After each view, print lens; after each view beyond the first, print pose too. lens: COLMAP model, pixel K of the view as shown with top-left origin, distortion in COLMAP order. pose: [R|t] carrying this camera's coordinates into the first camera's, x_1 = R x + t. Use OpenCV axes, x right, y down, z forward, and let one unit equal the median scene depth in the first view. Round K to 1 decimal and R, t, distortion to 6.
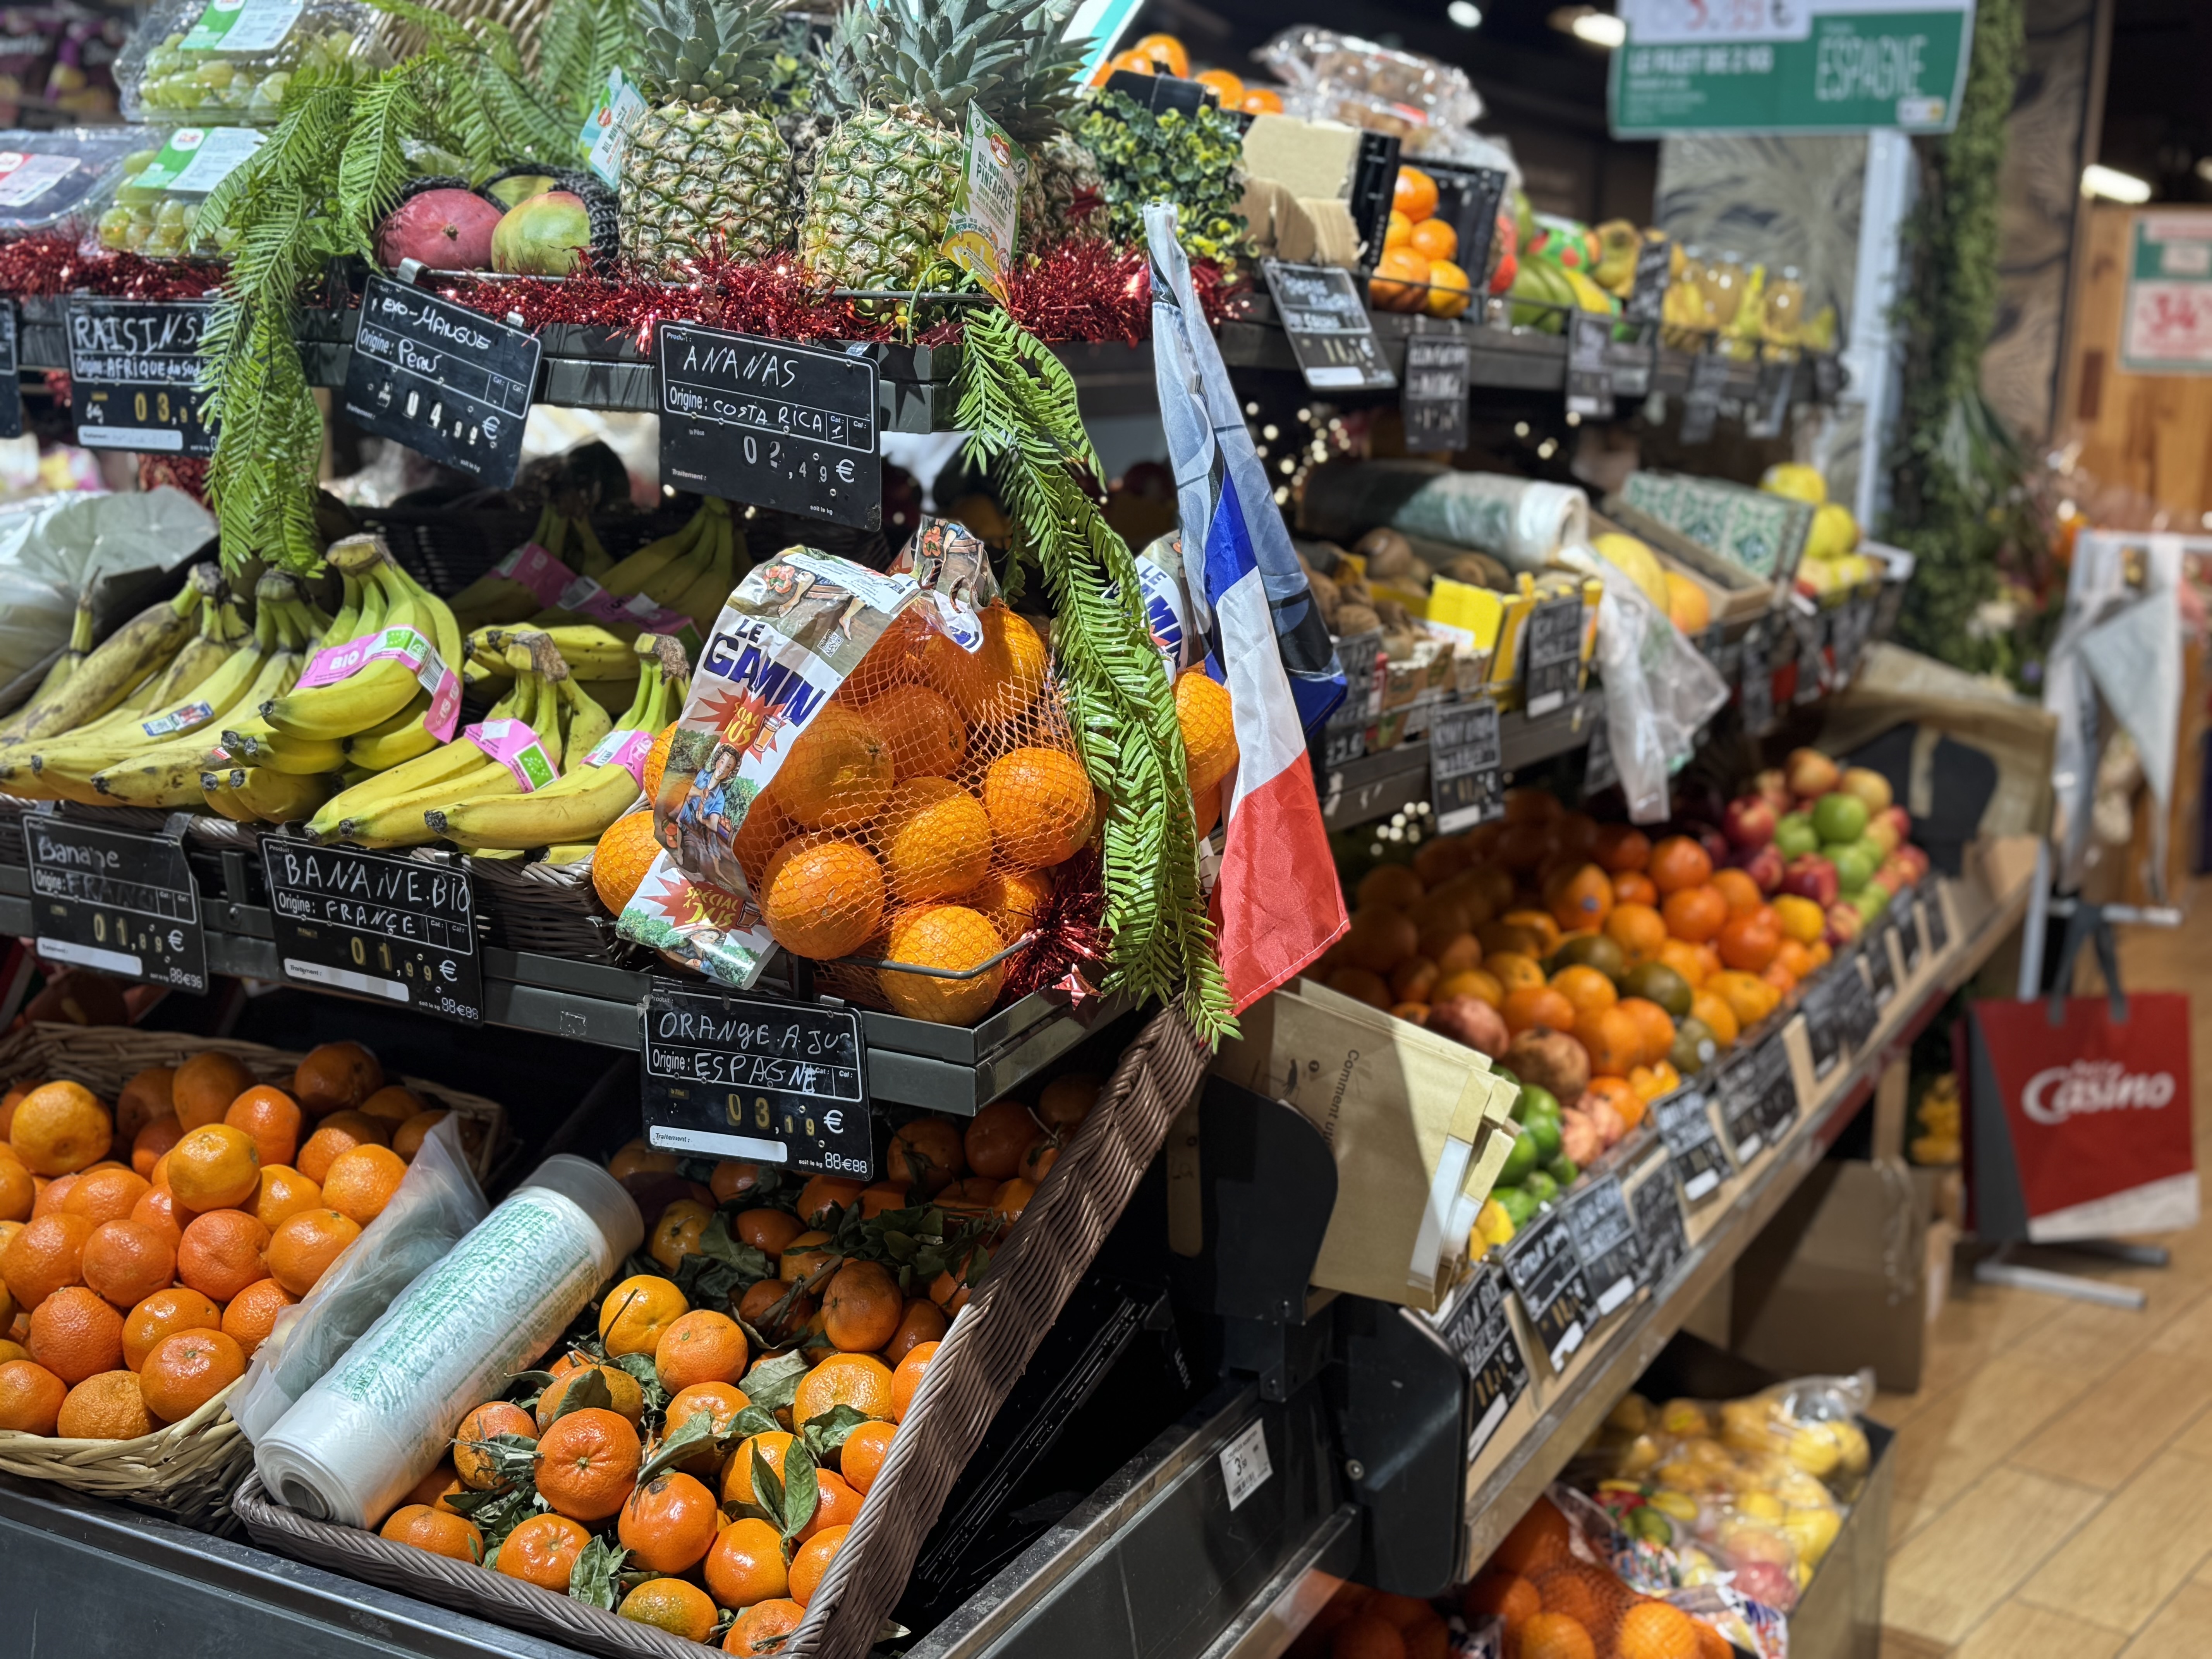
lens RADIAL K [[2480.1, 0, 1104.6], [0, 2480.1, 836.3], [0, 0, 1]] dist [-0.020370, 0.000000]
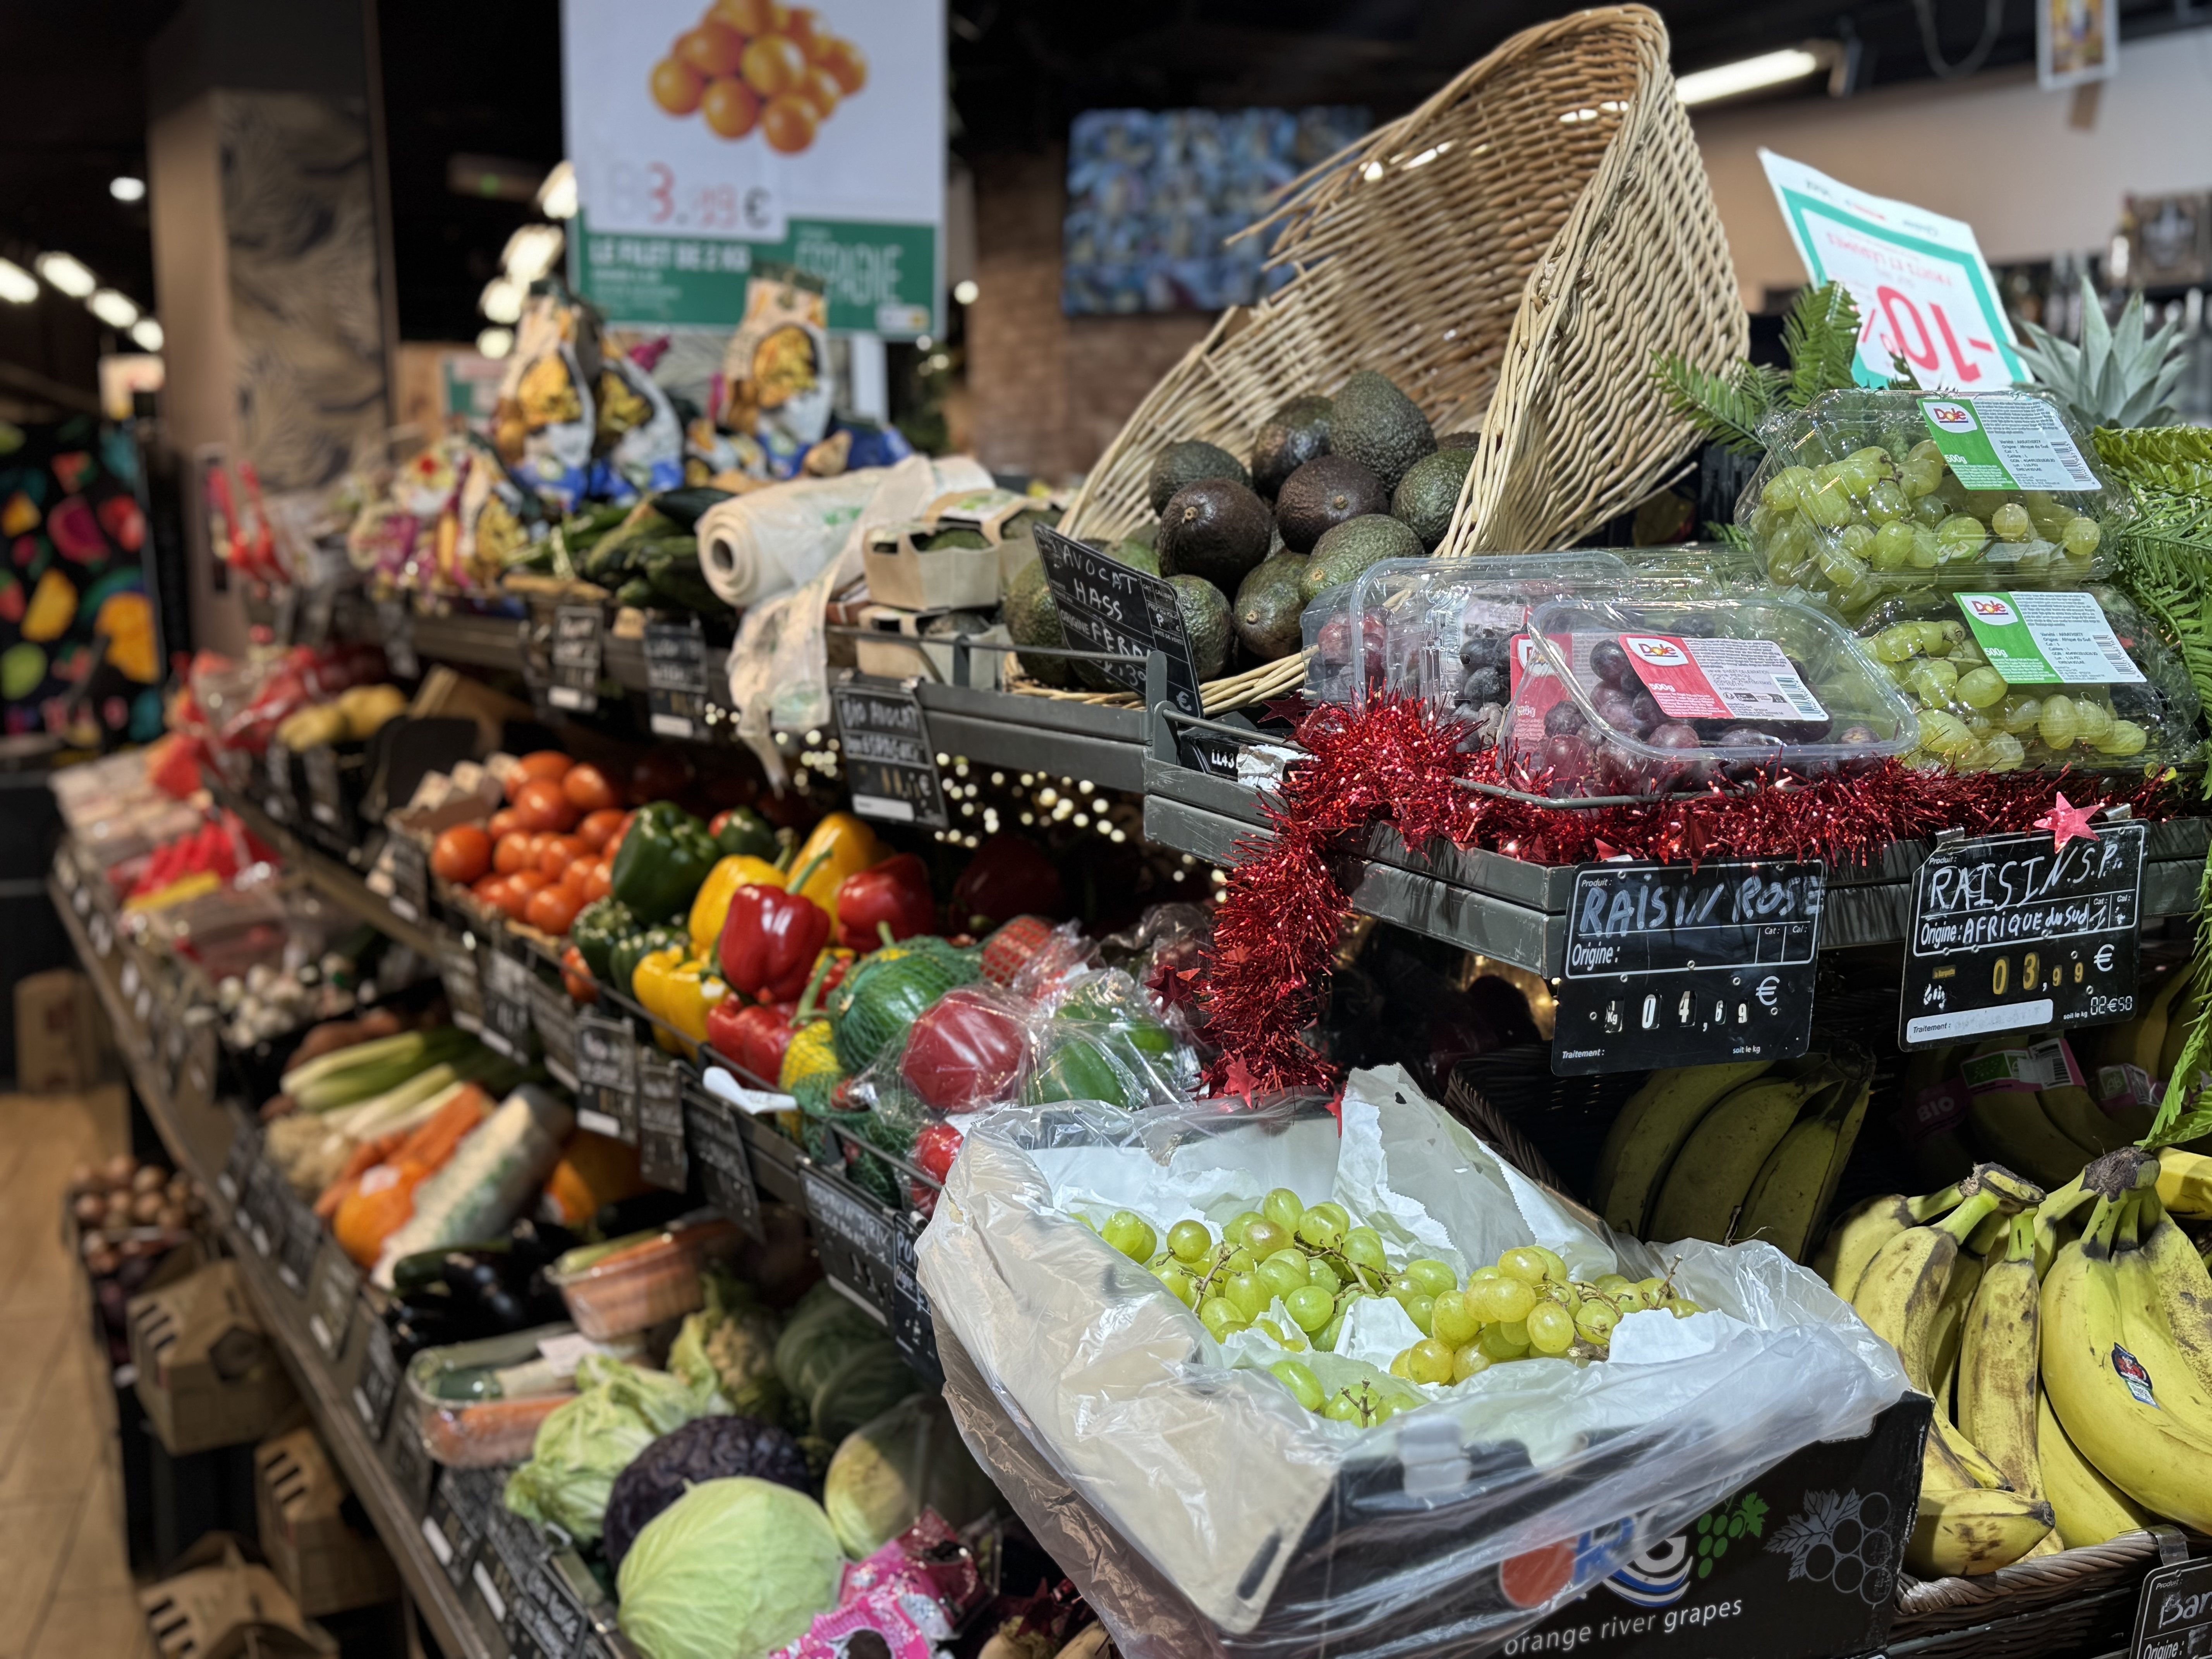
lens RADIAL K [[2480.1, 0, 1106.1], [0, 2480.1, 824.6], [0, 0, 1]] dist [-0.020370, 0.000000]
pose [[0.556708, -0.153154, 0.816468, -1.118047], [0.171356, 0.982892, 0.067533, -0.310042], [-0.812842, 0.102311, 0.573428, 0.785061]]
